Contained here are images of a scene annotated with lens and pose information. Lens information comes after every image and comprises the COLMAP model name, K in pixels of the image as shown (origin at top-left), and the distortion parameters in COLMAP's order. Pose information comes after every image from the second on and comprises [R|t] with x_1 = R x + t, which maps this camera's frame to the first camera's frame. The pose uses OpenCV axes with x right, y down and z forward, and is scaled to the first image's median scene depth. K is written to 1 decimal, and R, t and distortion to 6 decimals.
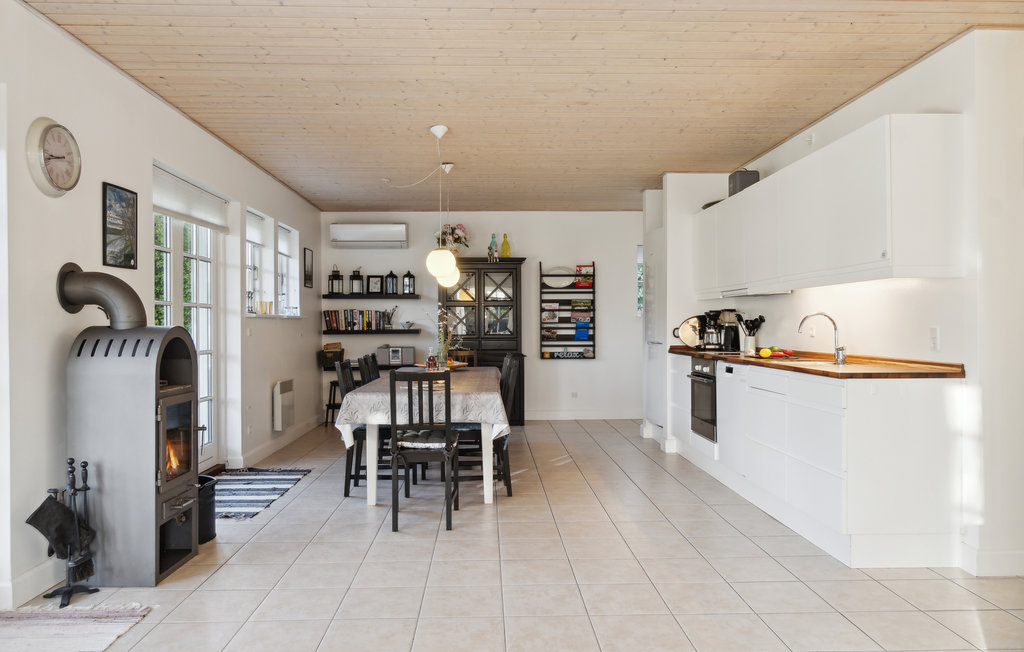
lens RADIAL K [[695.6, 0, 512.0], [0, 695.6, 326.0], [0, 0, 1]] dist [-0.001469, 0.000110]
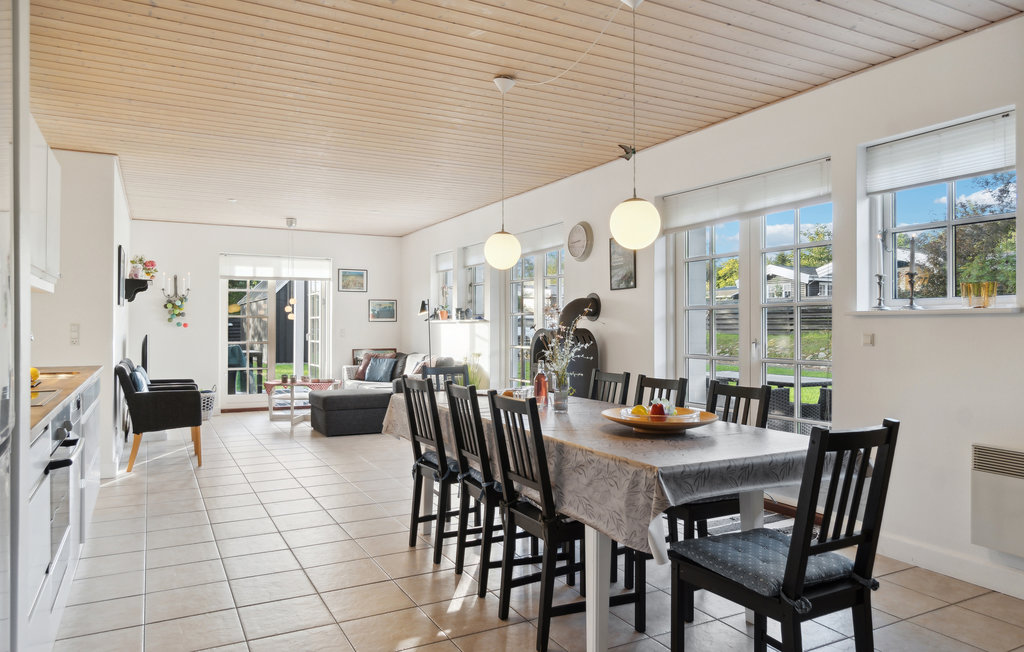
lens RADIAL K [[686.4, 0, 509.8], [0, 686.4, 320.1], [0, 0, 1]] dist [-0.008697, -0.002835]
pose [[-0.898670, 0.001658, -0.438623, 0.133162], [0.002579, 0.999996, -0.001504, -0.007218], [0.438619, -0.002483, -0.898670, 0.985454]]
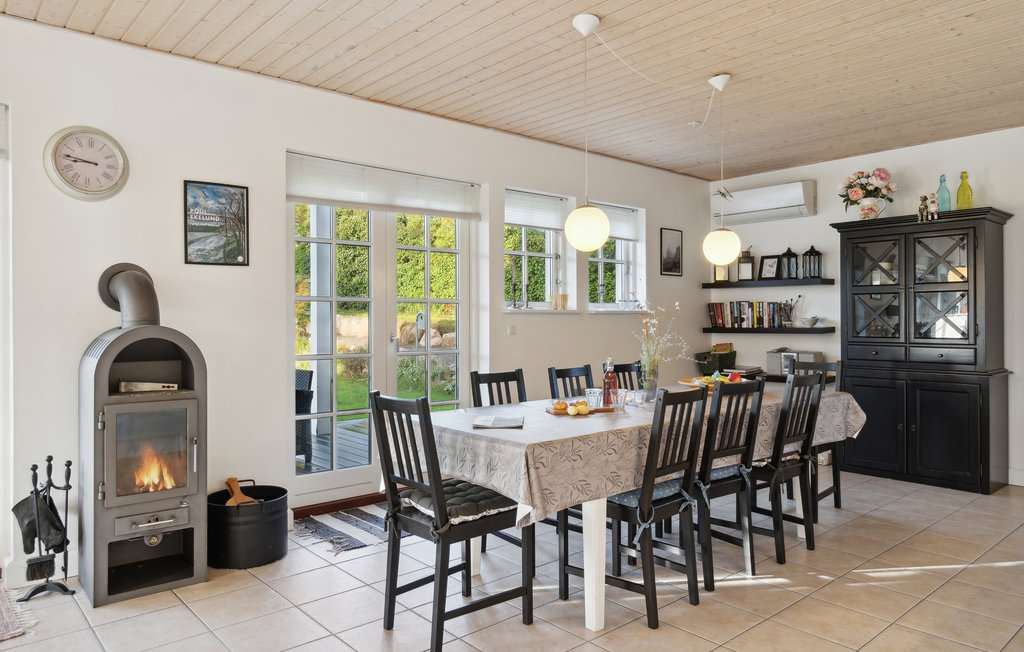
lens RADIAL K [[686.4, 0, 509.8], [0, 686.4, 320.1], [0, 0, 1]] dist [-0.008697, -0.002835]
pose [[0.636109, 0.001763, -0.771597, 0.199341], [-0.000878, 0.999998, 0.001561, -0.003532], [0.771598, -0.000315, 0.636110, 0.312693]]
